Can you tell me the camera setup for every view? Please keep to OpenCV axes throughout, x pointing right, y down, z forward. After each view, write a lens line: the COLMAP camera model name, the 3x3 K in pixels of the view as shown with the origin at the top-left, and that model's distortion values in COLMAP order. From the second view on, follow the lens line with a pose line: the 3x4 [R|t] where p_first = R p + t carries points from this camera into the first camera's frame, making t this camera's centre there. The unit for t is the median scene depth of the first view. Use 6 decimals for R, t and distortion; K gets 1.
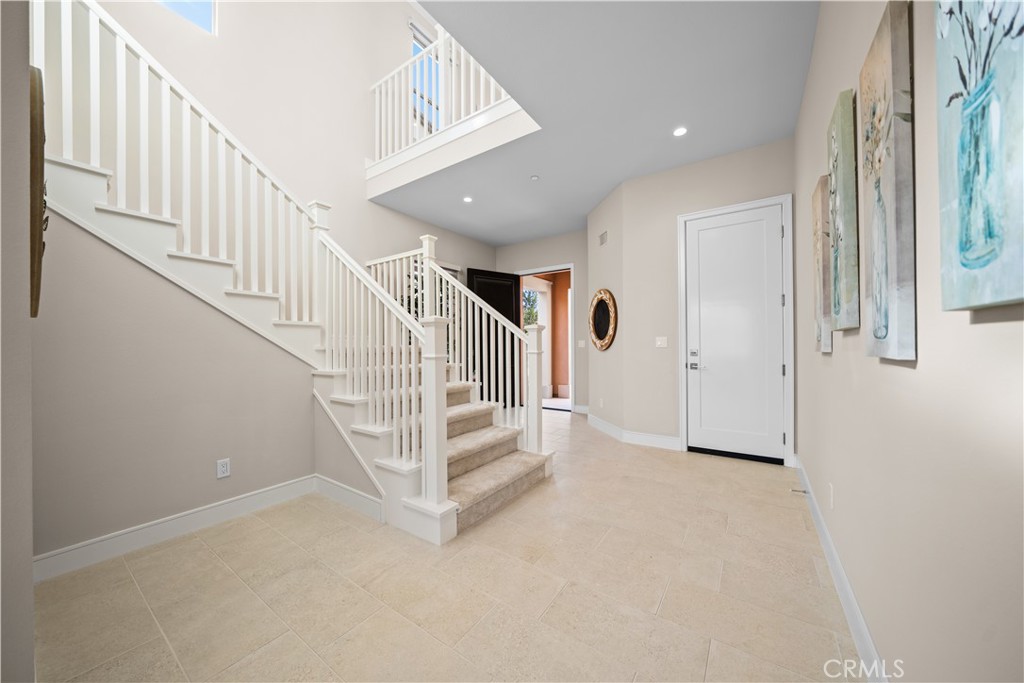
lens RADIAL K [[348.6, 0, 512.6], [0, 348.6, 346.5], [0, 0, 1]] dist [-0.009144, 0.000199]
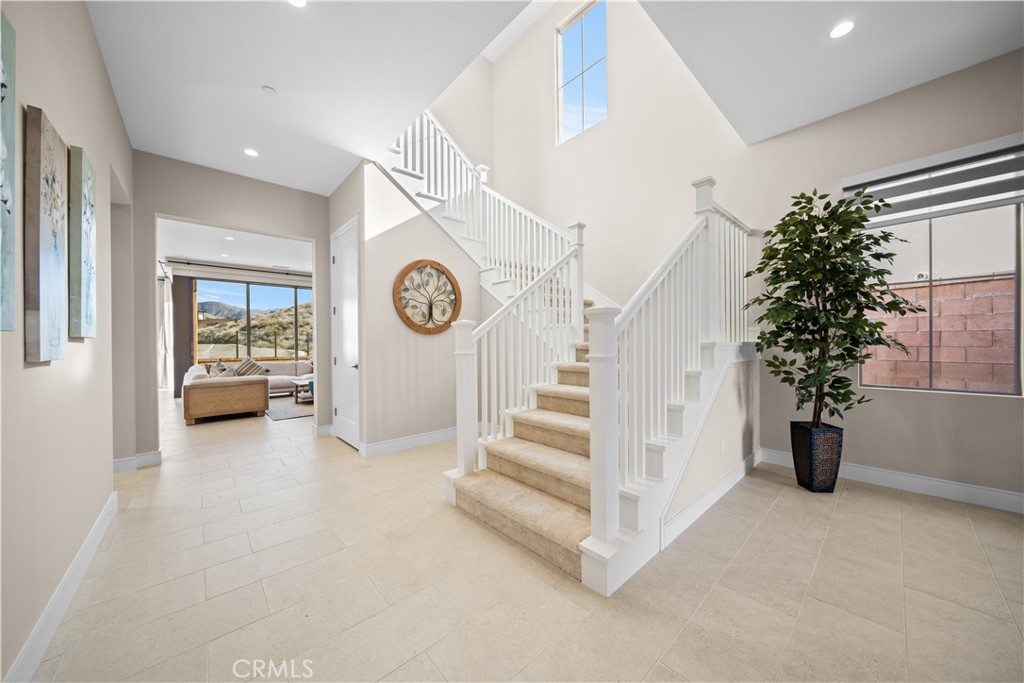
lens RADIAL K [[348.6, 0, 511.6], [0, 348.6, 342.5], [0, 0, 1]] dist [-0.009144, 0.000199]
pose [[-0.229962, 0.006976, -0.973175, 0.730006], [0.009712, 0.999941, 0.004872, -0.009964], [0.973151, -0.008331, -0.230016, 1.137618]]
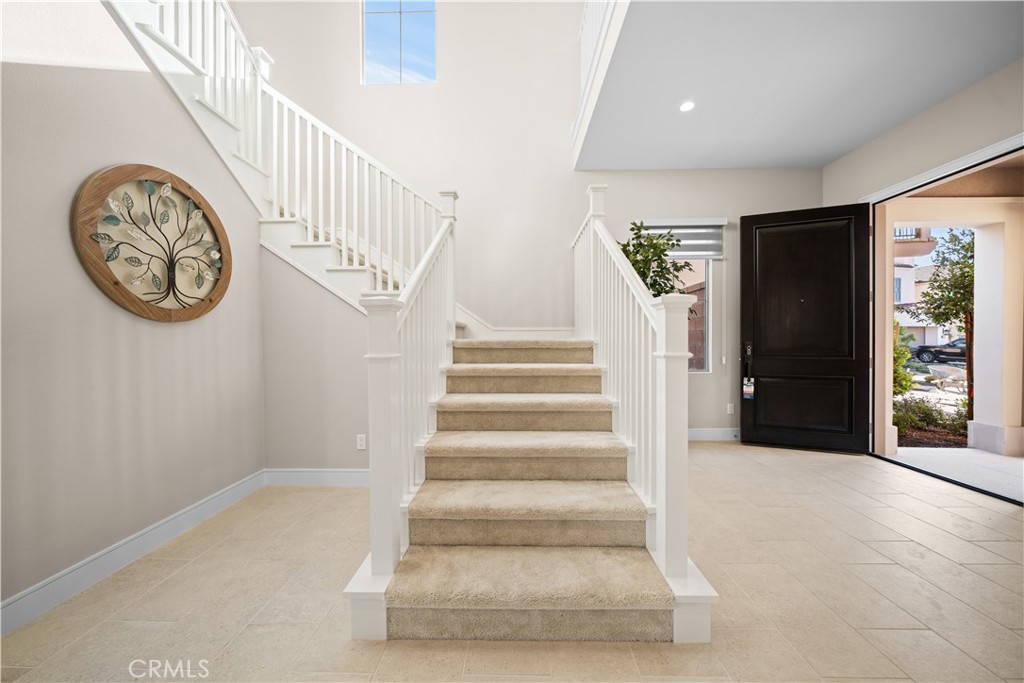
lens RADIAL K [[348.6, 0, 511.1], [0, 348.6, 341.9], [0, 0, 1]] dist [-0.009144, 0.000199]
pose [[0.548517, 0.009571, -0.836085, 0.380398], [-0.001015, 0.999941, 0.010781, -0.005683], [0.836139, -0.005065, 0.548495, 0.660505]]
